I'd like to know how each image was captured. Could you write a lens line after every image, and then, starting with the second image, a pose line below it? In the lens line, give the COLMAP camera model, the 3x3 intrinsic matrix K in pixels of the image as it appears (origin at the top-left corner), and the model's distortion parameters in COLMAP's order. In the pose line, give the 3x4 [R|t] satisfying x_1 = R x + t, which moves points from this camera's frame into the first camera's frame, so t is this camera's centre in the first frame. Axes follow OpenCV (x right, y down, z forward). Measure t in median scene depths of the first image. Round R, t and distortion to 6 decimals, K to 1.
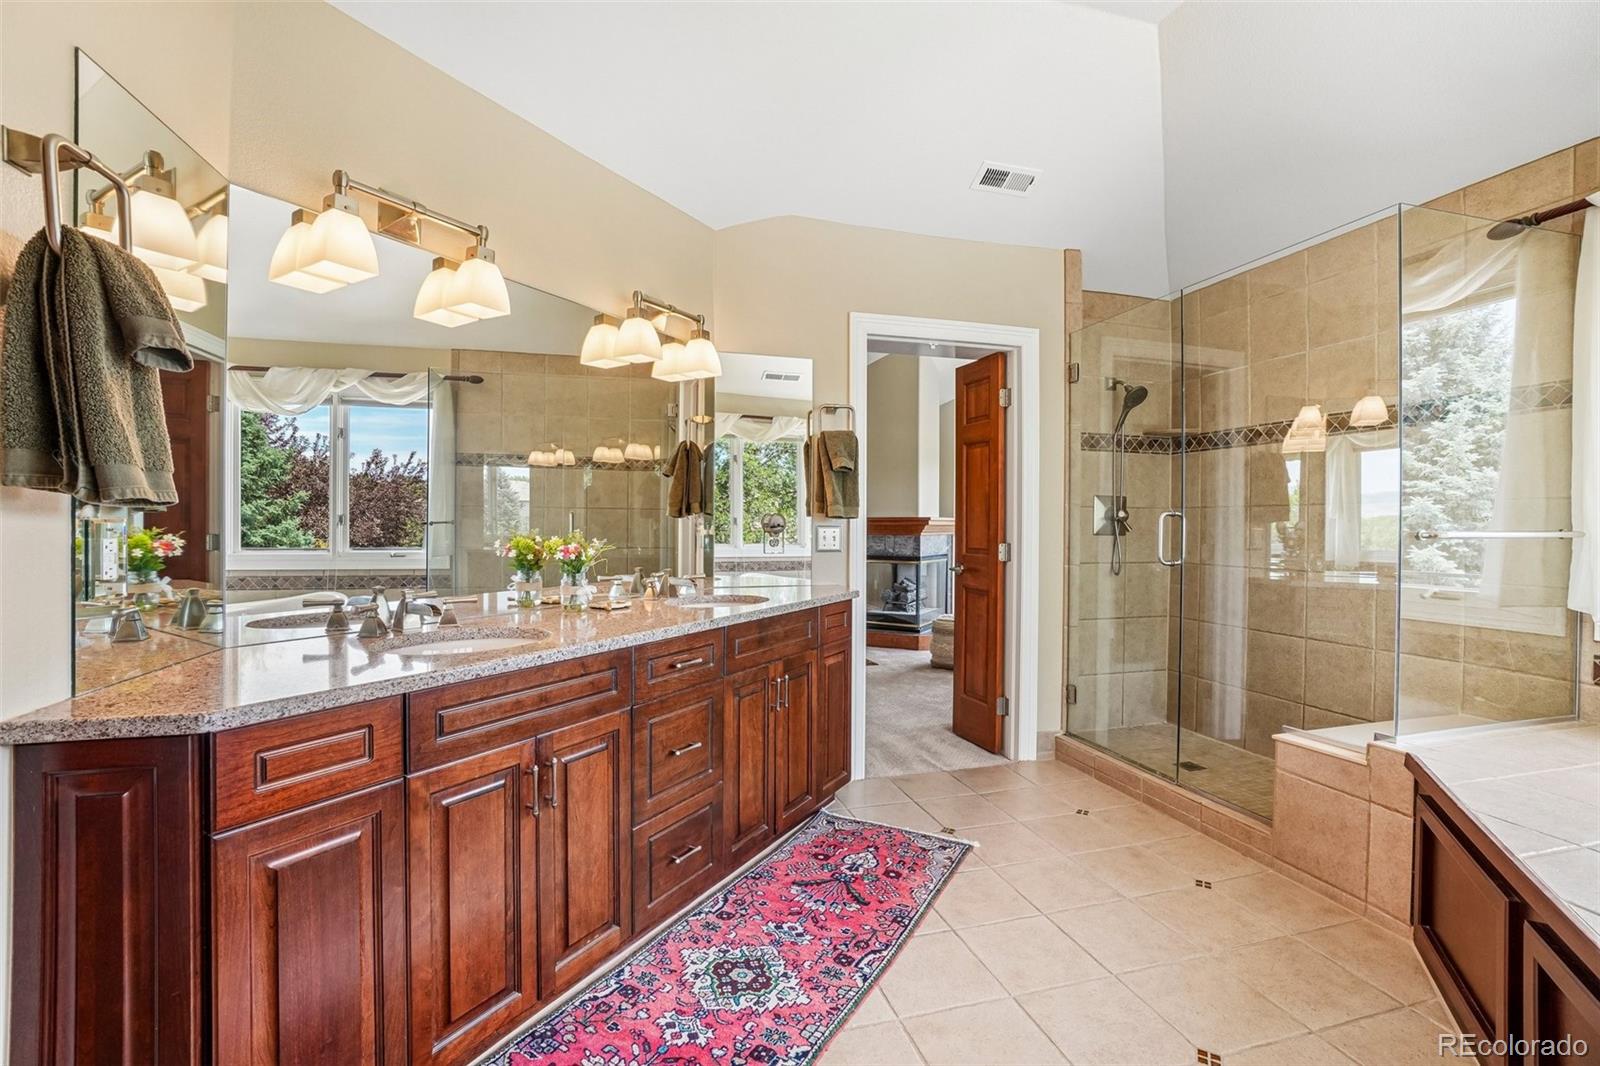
lens RADIAL K [[719.0, 0, 793.5], [0, 719.0, 525.7], [0, 0, 1]] dist [-0.041199, 0.001291]
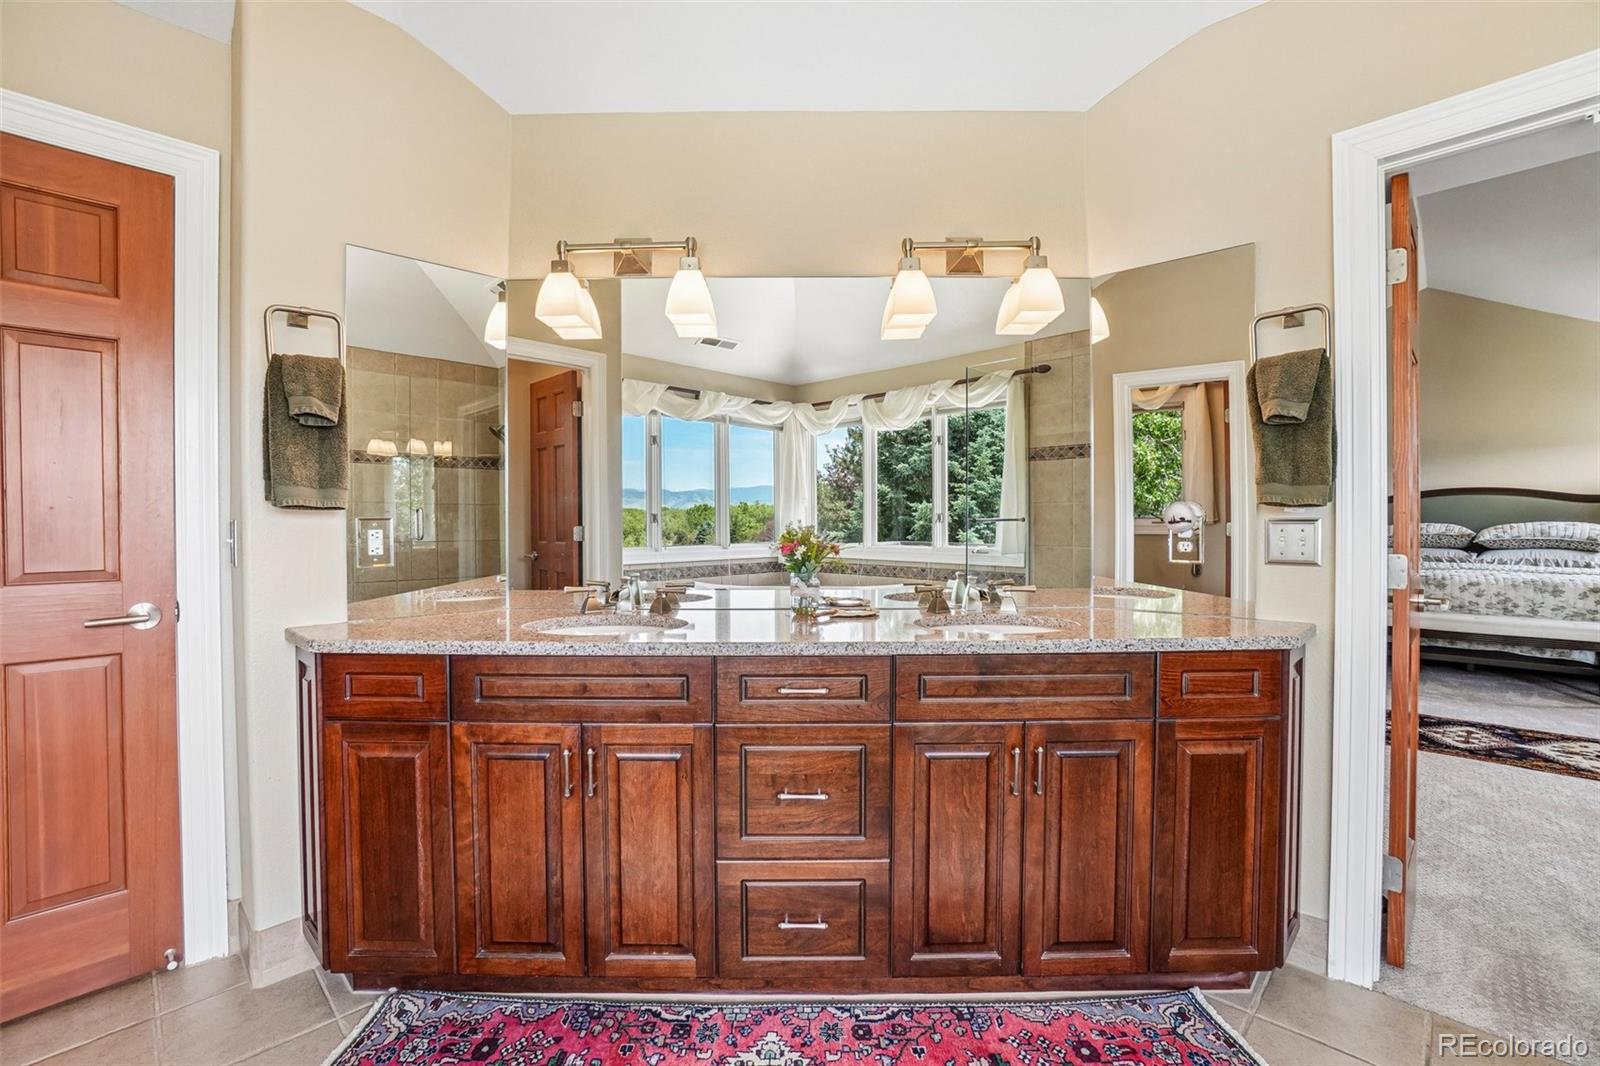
lens RADIAL K [[719.0, 0, 795.9], [0, 719.0, 526.3], [0, 0, 1]] dist [-0.041199, 0.001291]
pose [[0.490023, -0.000507, -0.871709, 0.555681], [0.003971, 0.999991, 0.001651, 0.005178], [0.871700, -0.004271, 0.490021, 0.601104]]
